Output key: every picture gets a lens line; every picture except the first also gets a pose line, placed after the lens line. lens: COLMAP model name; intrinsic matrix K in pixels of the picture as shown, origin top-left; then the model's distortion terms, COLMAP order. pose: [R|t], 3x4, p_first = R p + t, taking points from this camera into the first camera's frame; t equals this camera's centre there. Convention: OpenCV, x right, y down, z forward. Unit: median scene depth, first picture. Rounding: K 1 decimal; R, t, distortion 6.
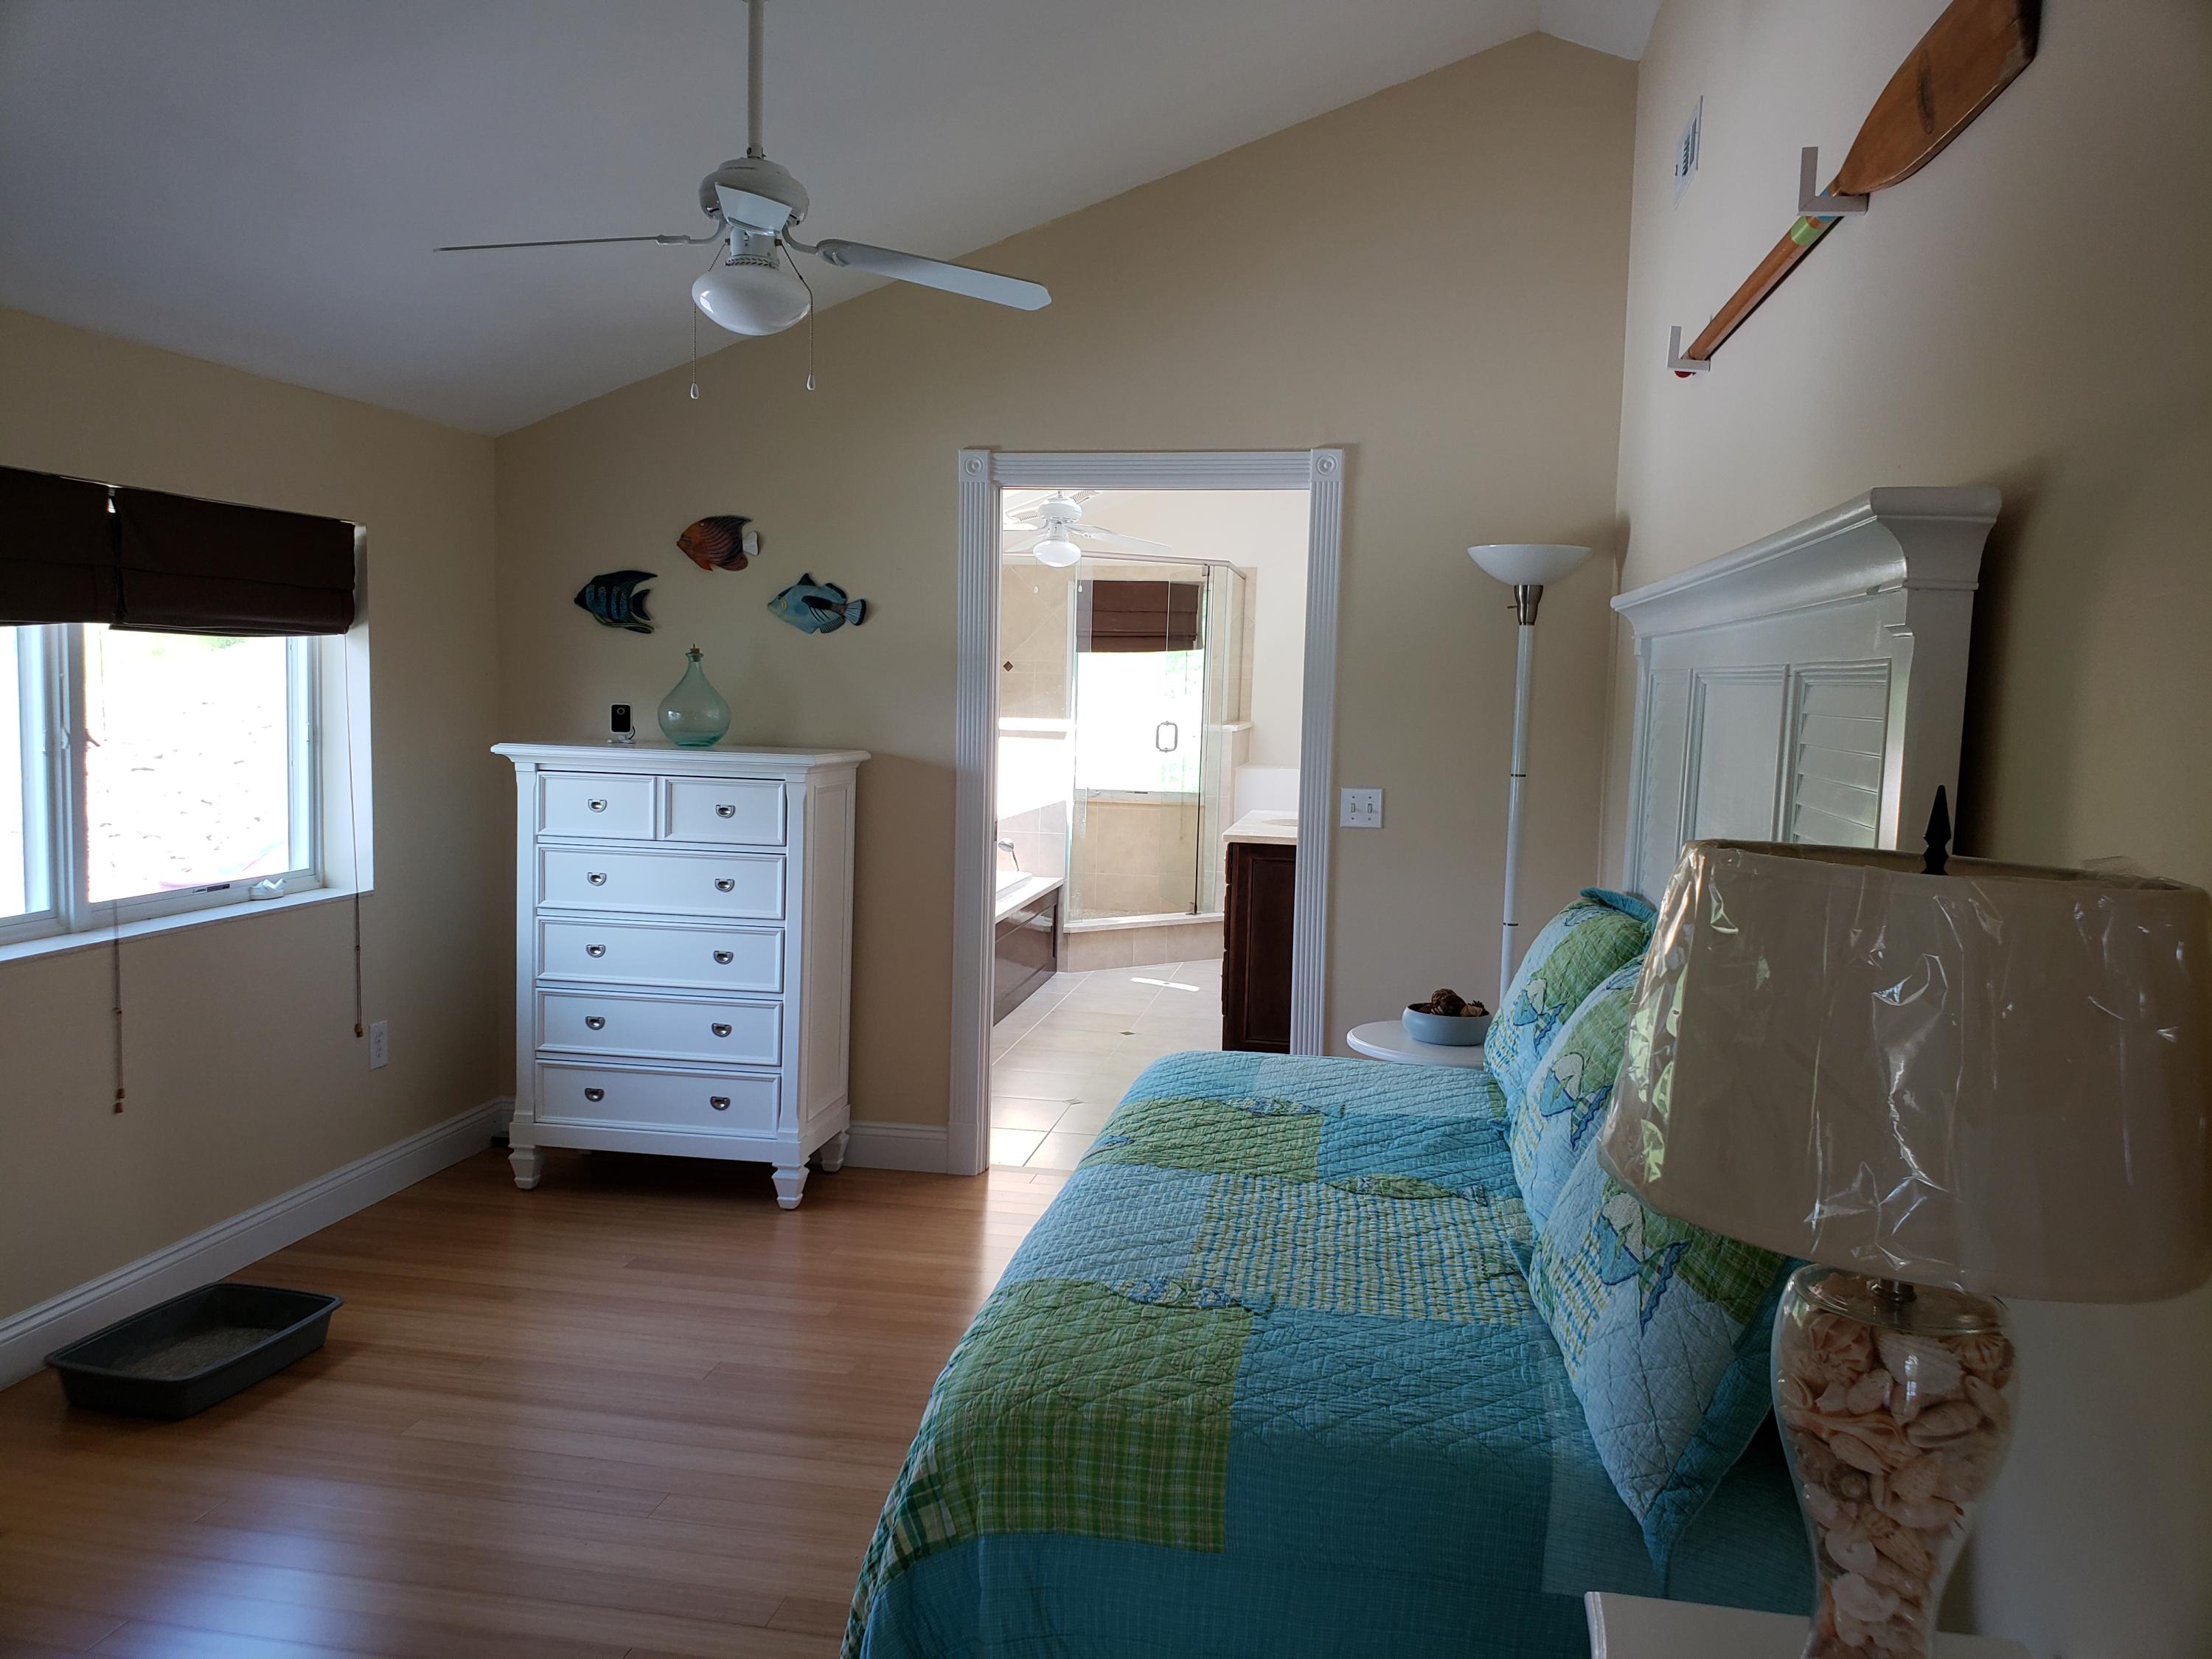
lens RADIAL K [[1737.6, 0, 1112.4], [0, 1737.6, 830.8], [0, 0, 1]] dist [0.104243, -0.116852]
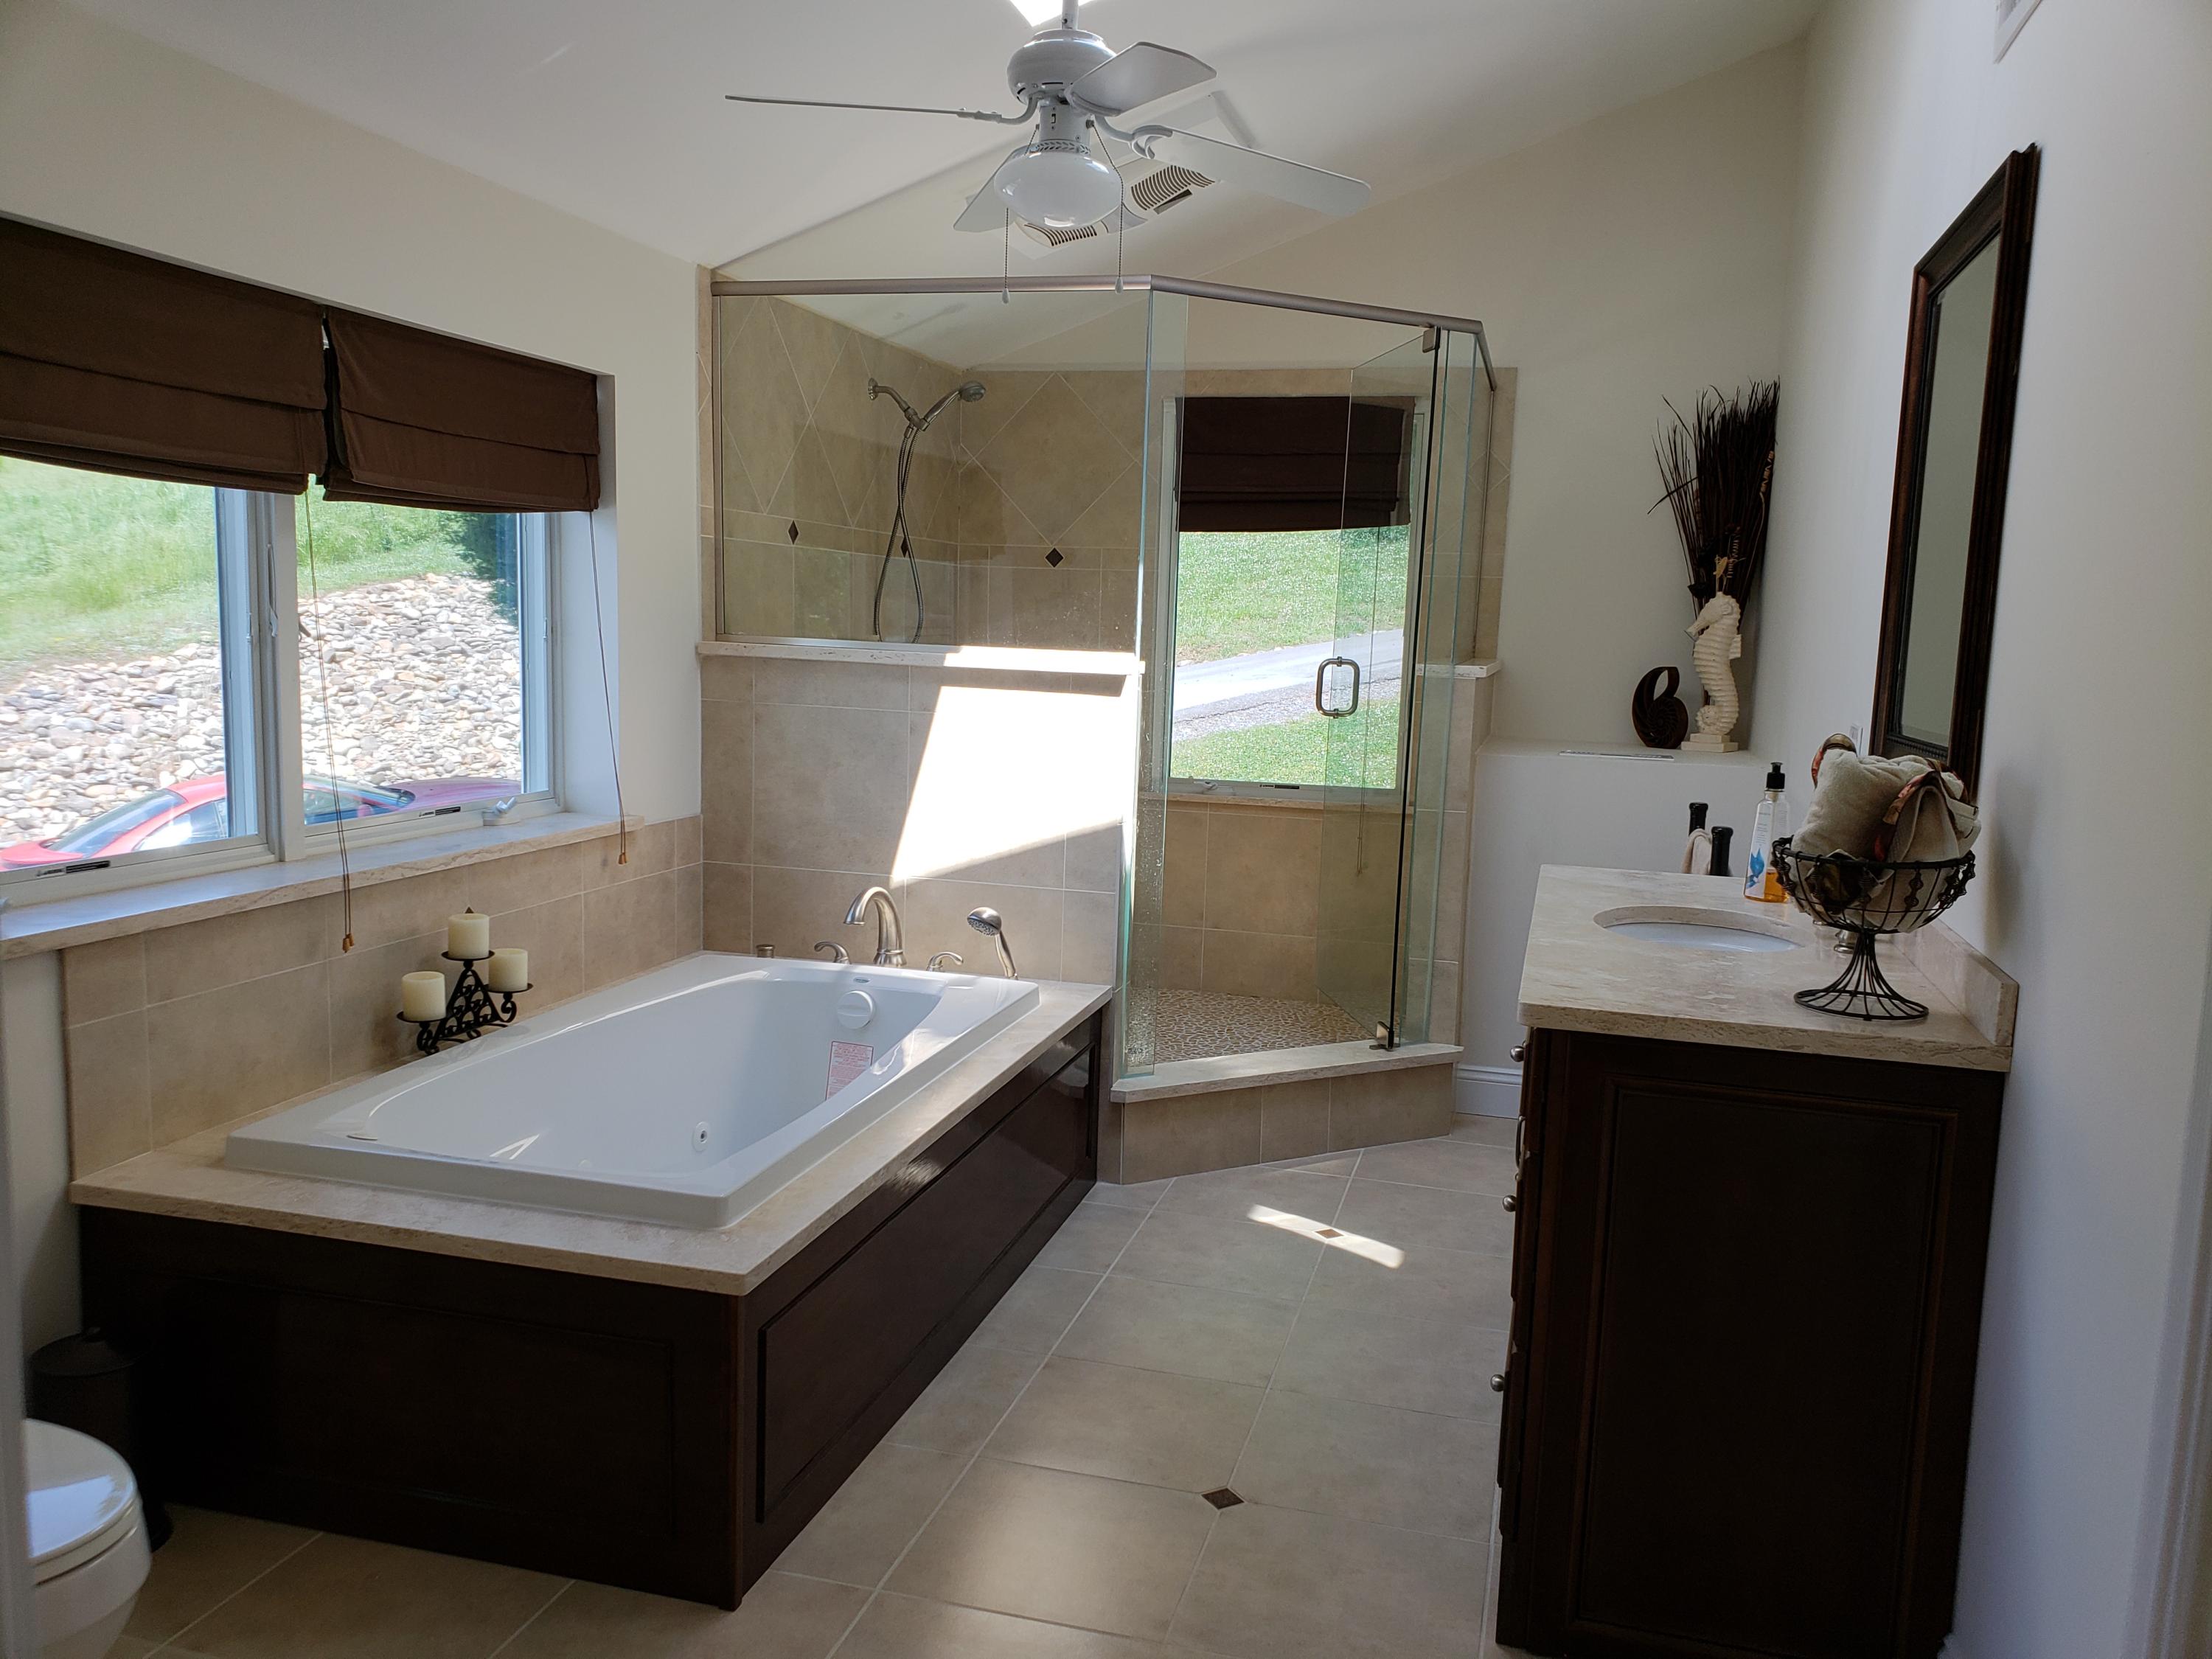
lens RADIAL K [[1737.6, 0, 1092.9], [0, 1737.6, 849.4], [0, 0, 1]] dist [0.104243, -0.116852]
pose [[0.994624, 0.019914, -0.101622, 0.012992], [-0.015425, 0.998878, 0.044768, -0.029752], [0.102400, -0.042959, 0.993815, 0.504270]]
